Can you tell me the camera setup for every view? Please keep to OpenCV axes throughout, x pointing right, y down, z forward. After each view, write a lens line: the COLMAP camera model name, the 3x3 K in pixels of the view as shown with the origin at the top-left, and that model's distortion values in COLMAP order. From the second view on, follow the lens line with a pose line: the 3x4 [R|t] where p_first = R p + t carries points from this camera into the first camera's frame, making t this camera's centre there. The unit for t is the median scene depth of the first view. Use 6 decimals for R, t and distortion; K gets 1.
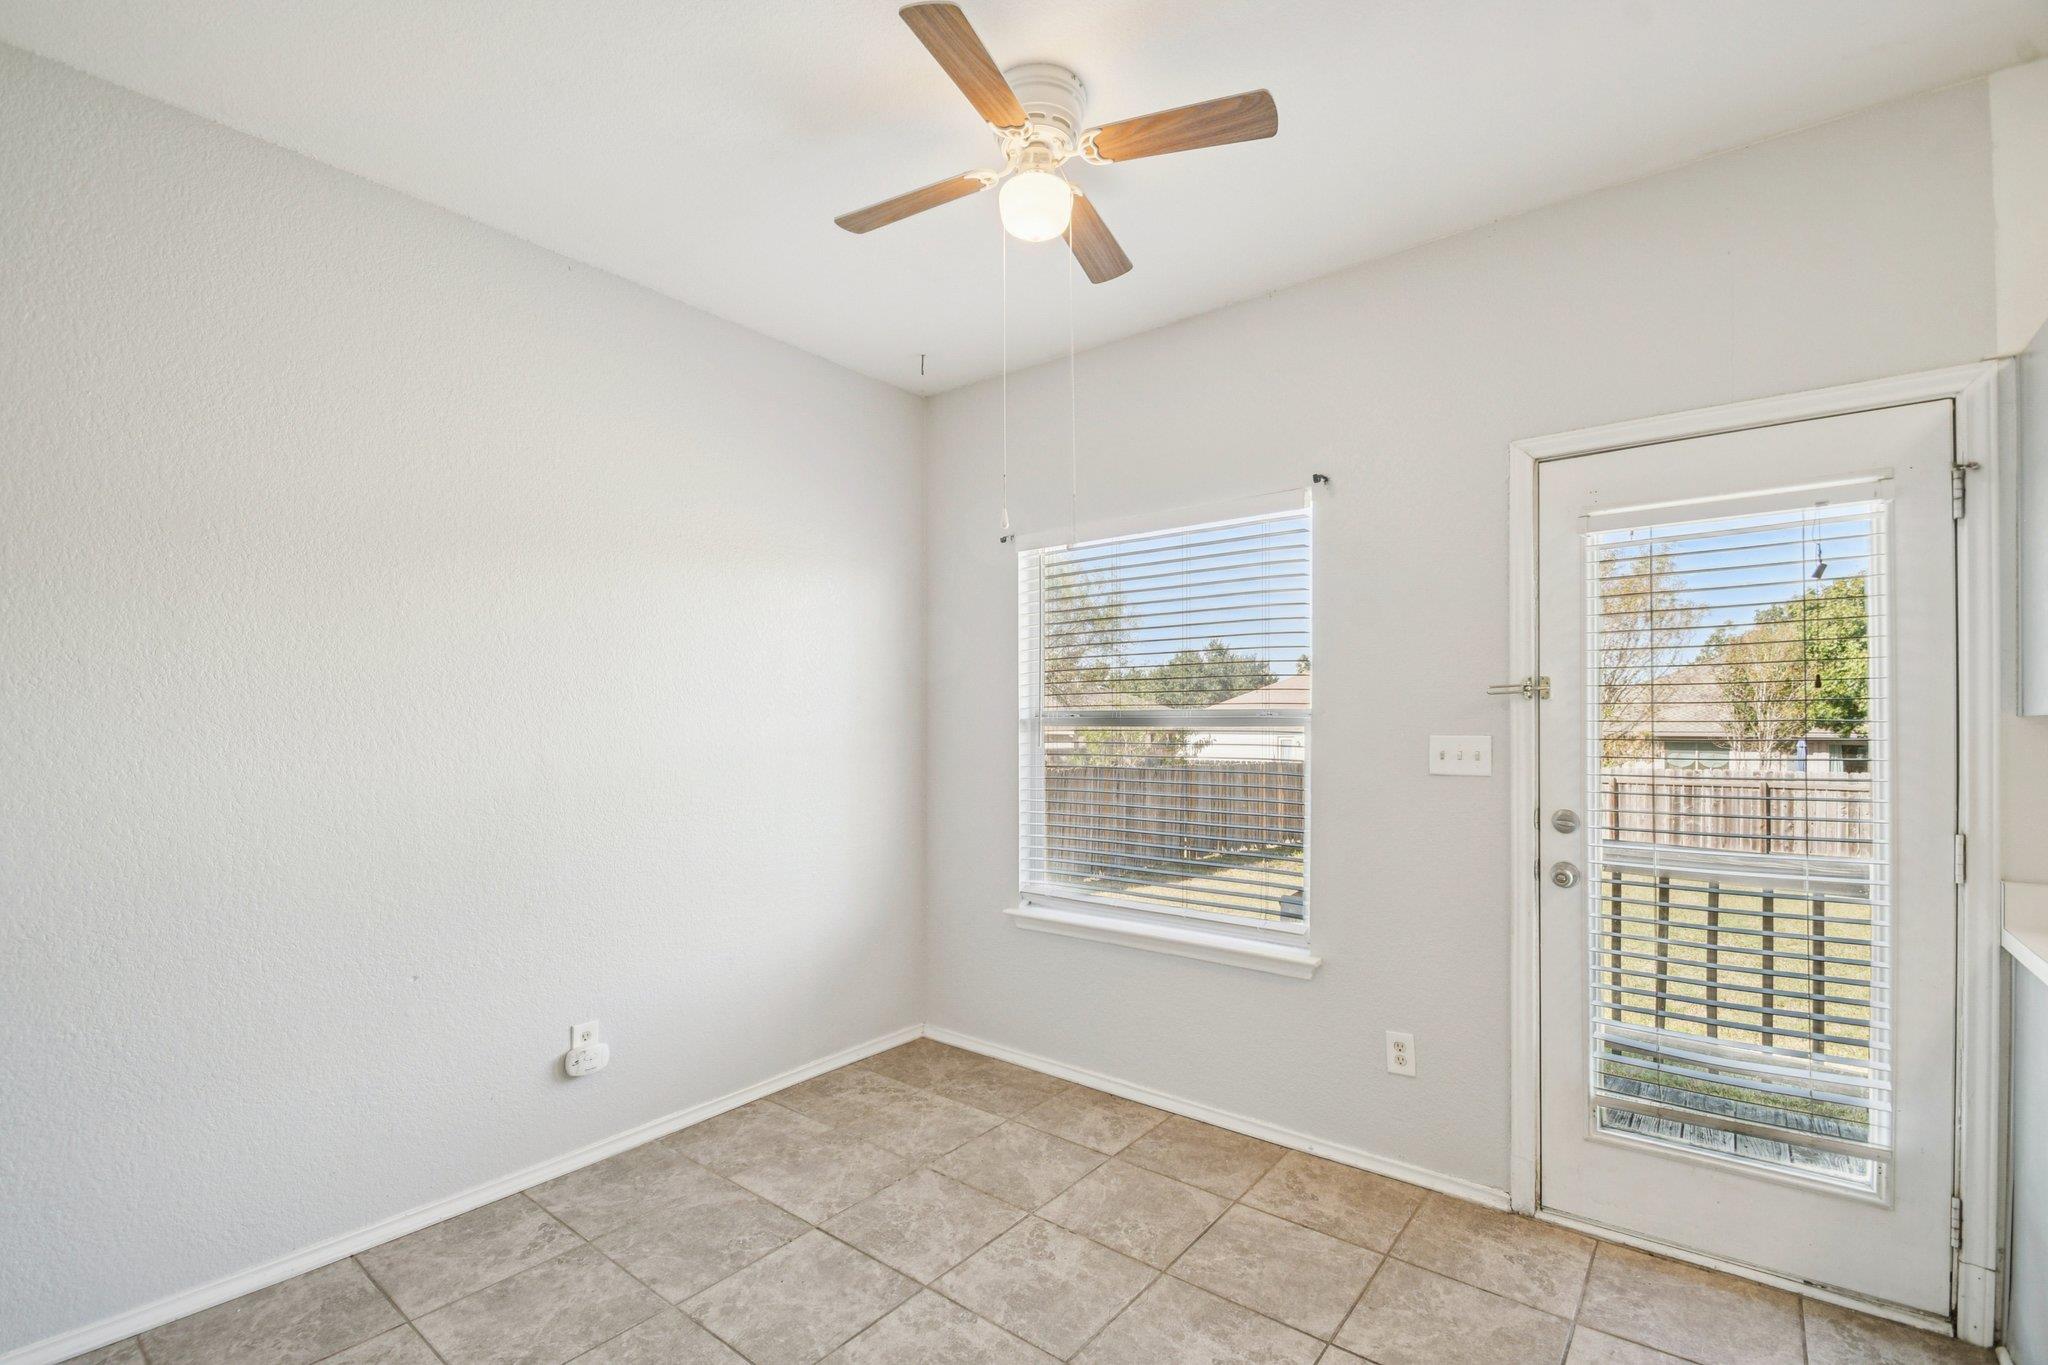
lens RADIAL K [[907.5, 0, 1017.1], [0, 907.5, 714.2], [0, 0, 1]] dist [0.011115, -0.013494]
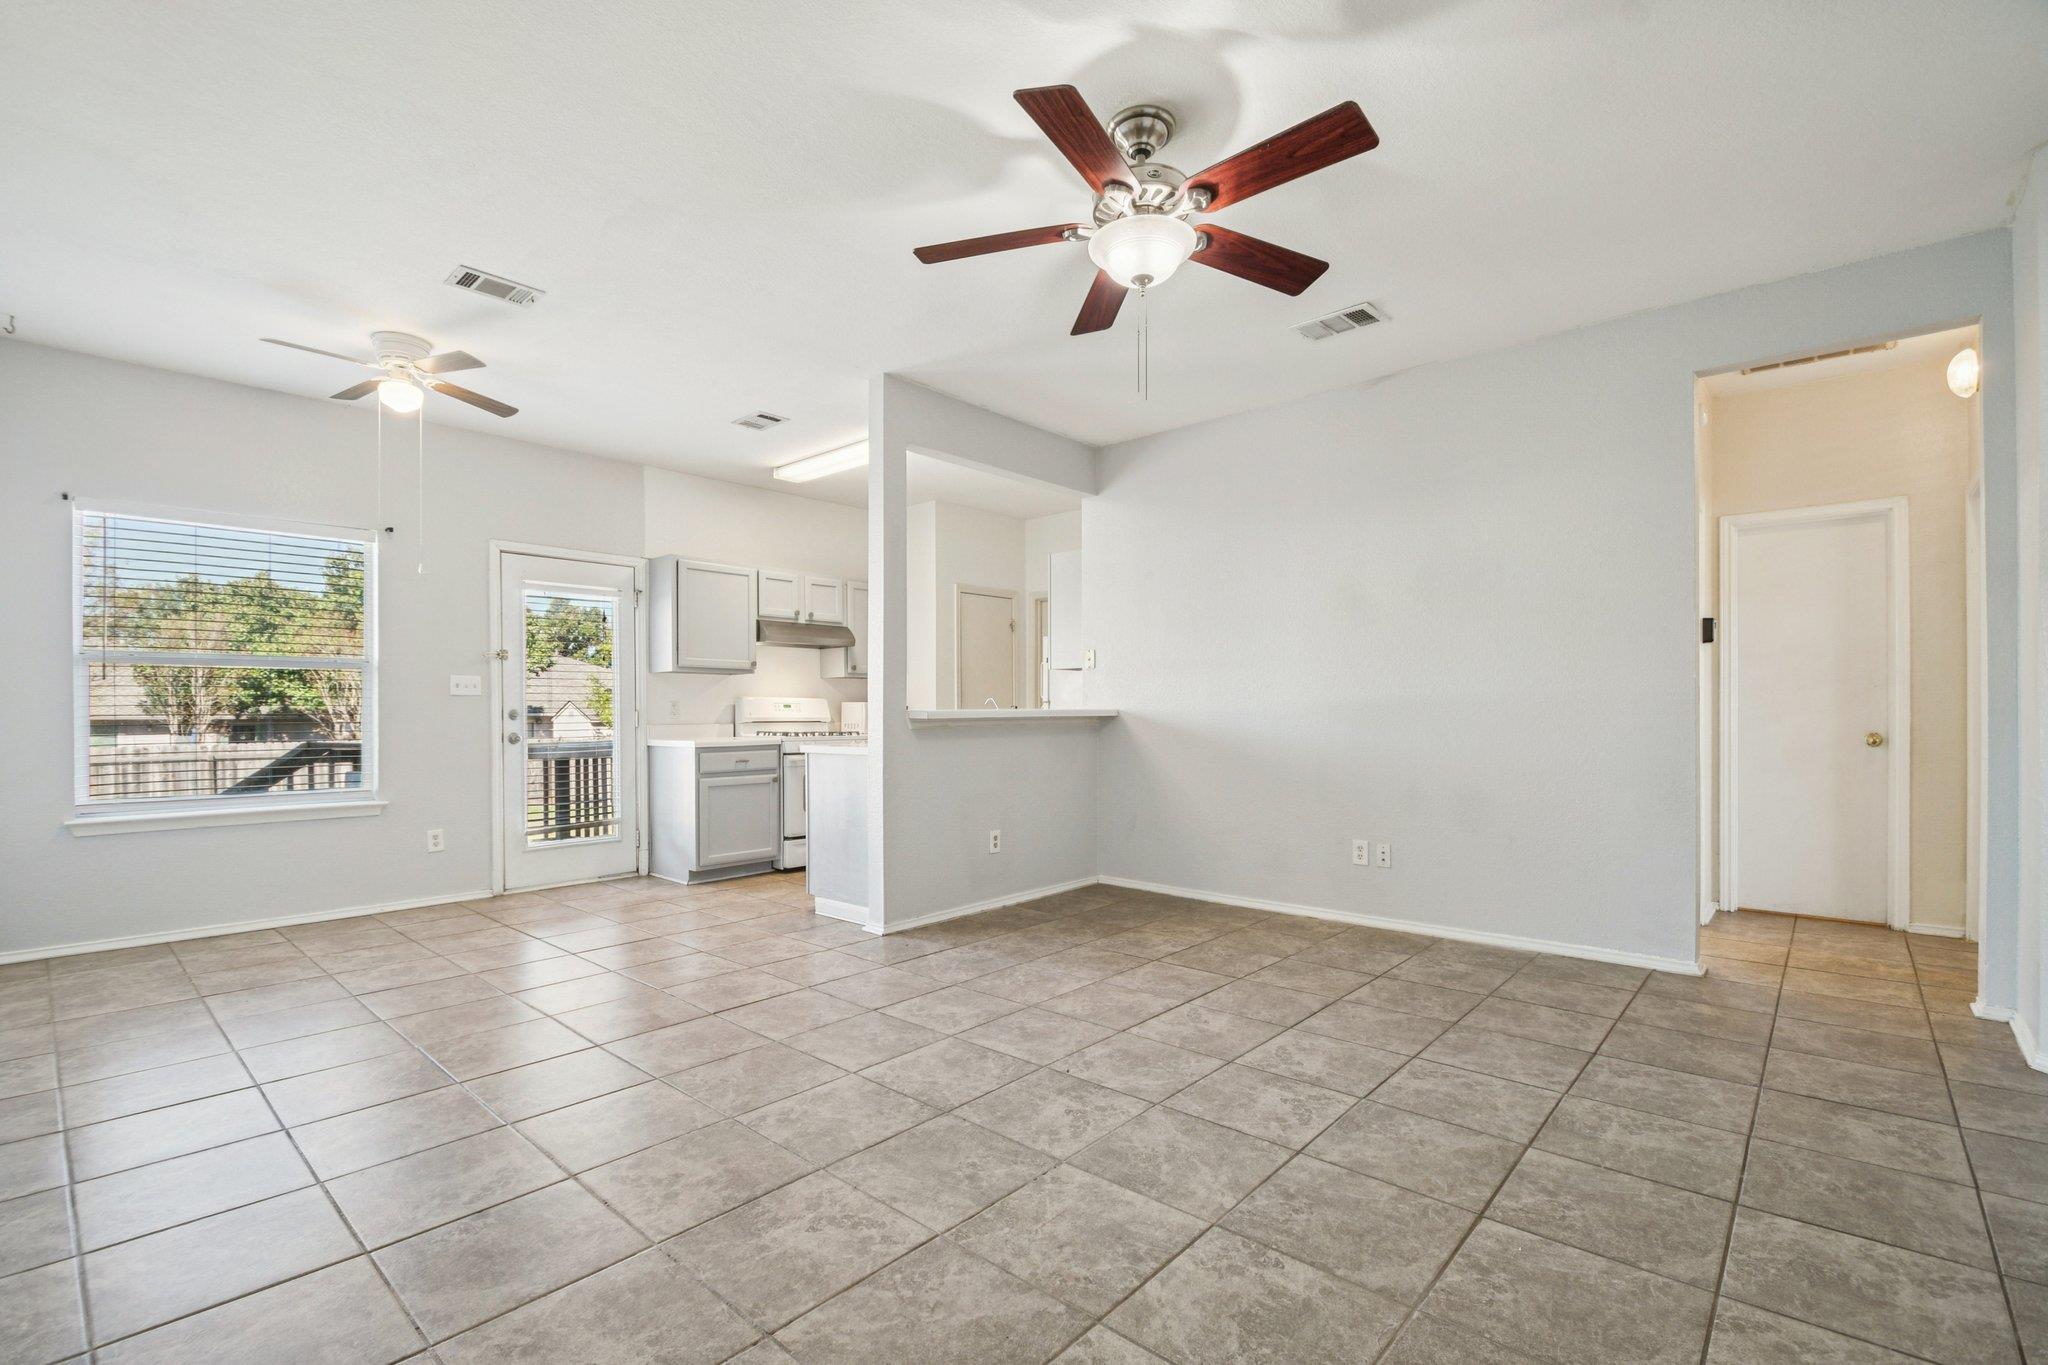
lens RADIAL K [[907.5, 0, 1017.1], [0, 907.5, 714.2], [0, 0, 1]] dist [0.011115, -0.013494]
pose [[0.063133, -0.004275, 0.997996, -1.519178], [-0.009099, 0.999947, 0.004859, 0.091554], [-0.997964, -0.009387, 0.063090, -0.376256]]
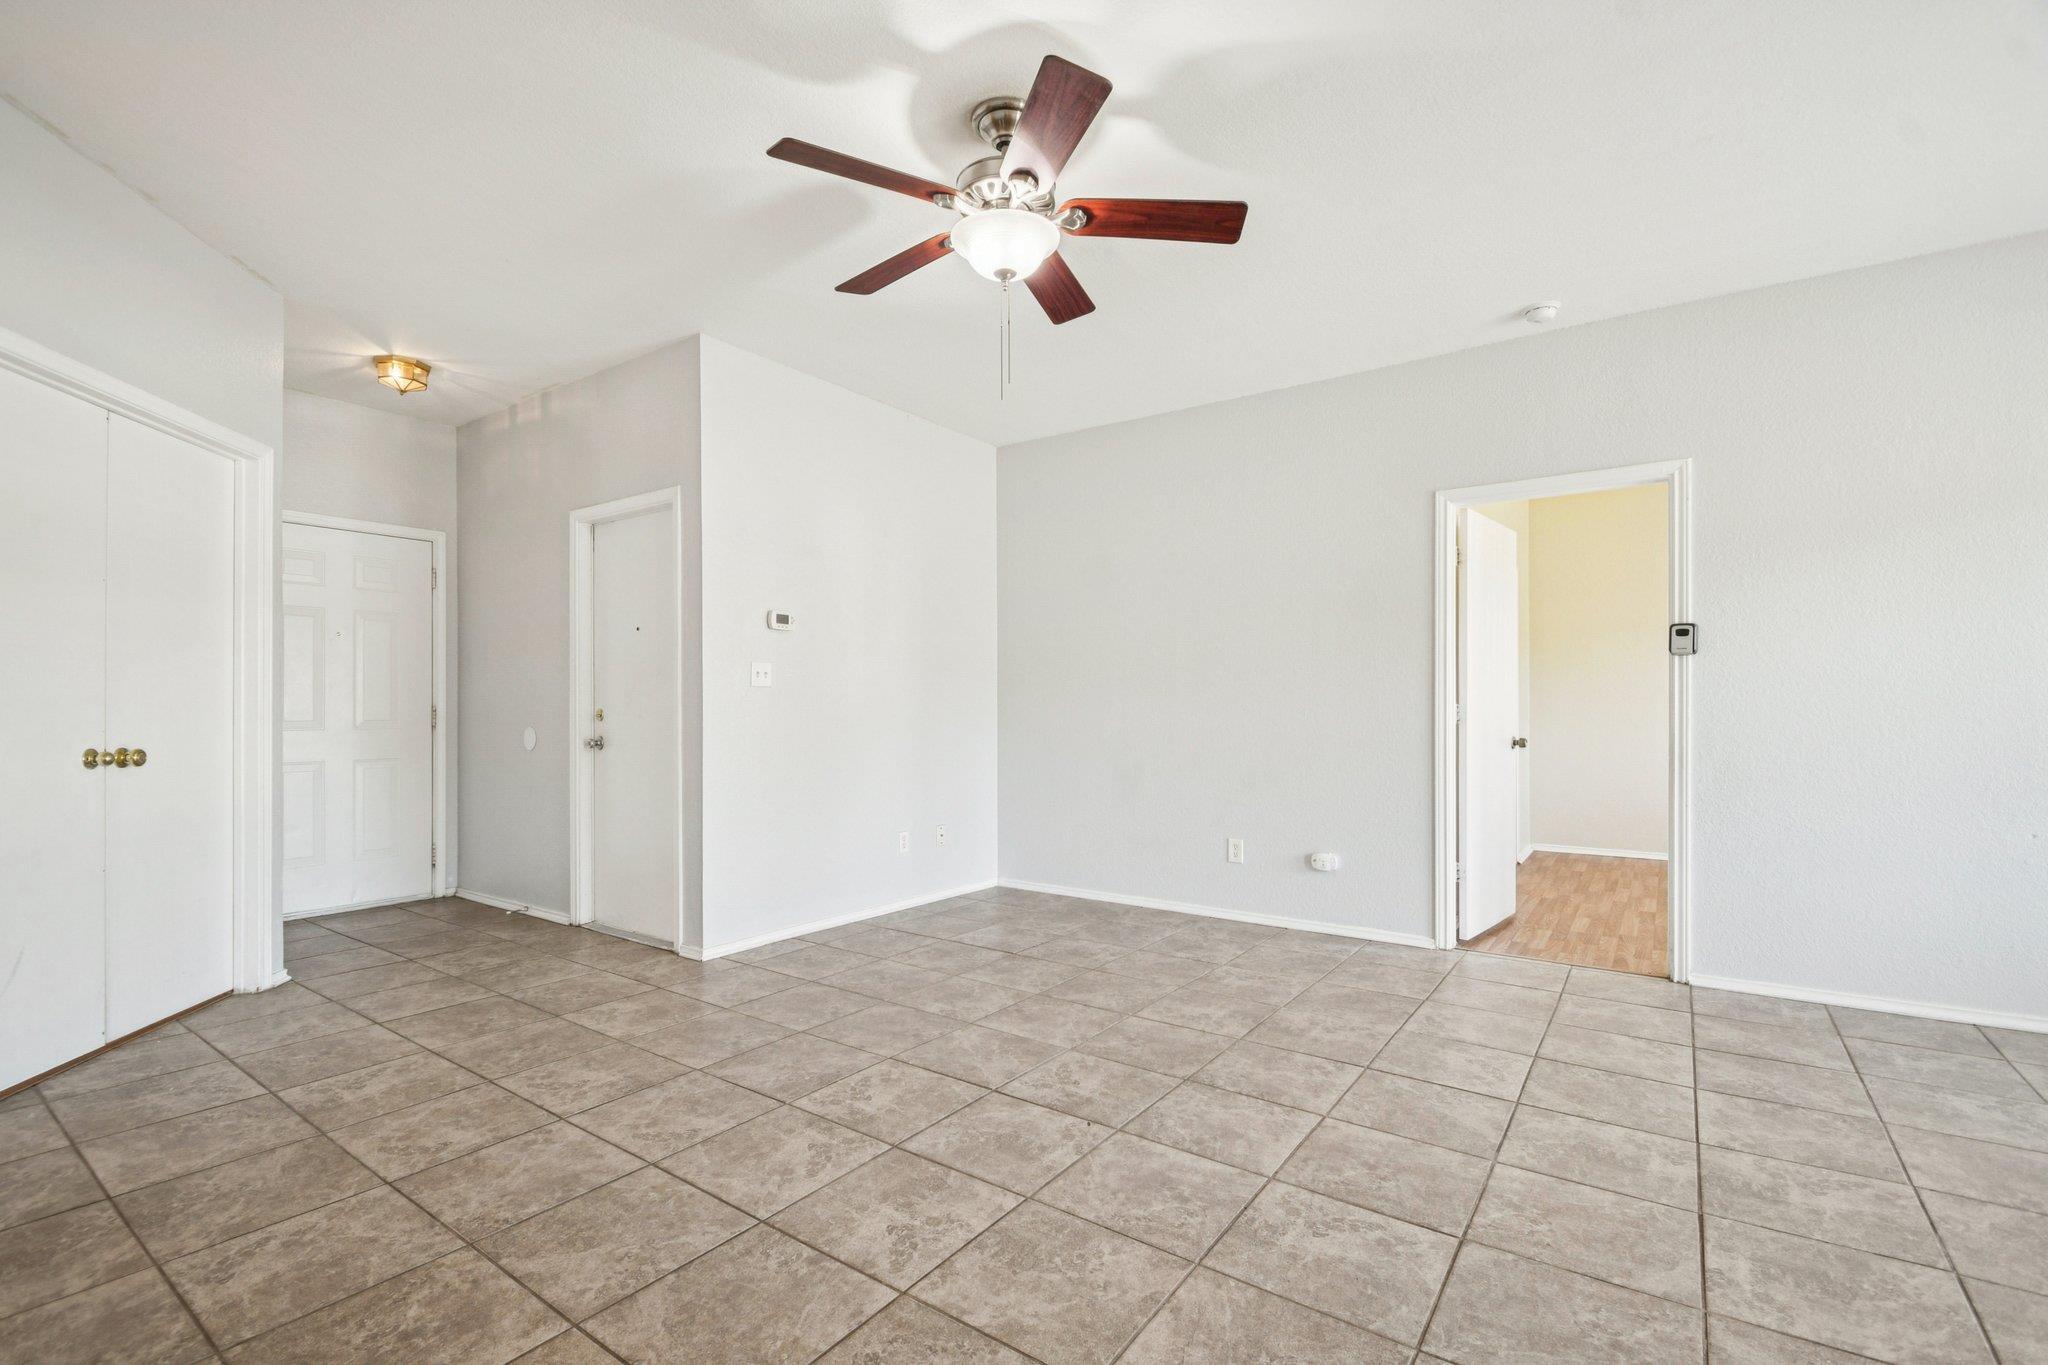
lens RADIAL K [[907.5, 0, 1017.1], [0, 907.5, 714.2], [0, 0, 1]] dist [0.011115, -0.013494]
pose [[0.046880, 0.003953, -0.998893, 0.524880], [0.011527, 0.999923, 0.004498, 0.088349], [0.998834, -0.011725, 0.046831, -0.487878]]
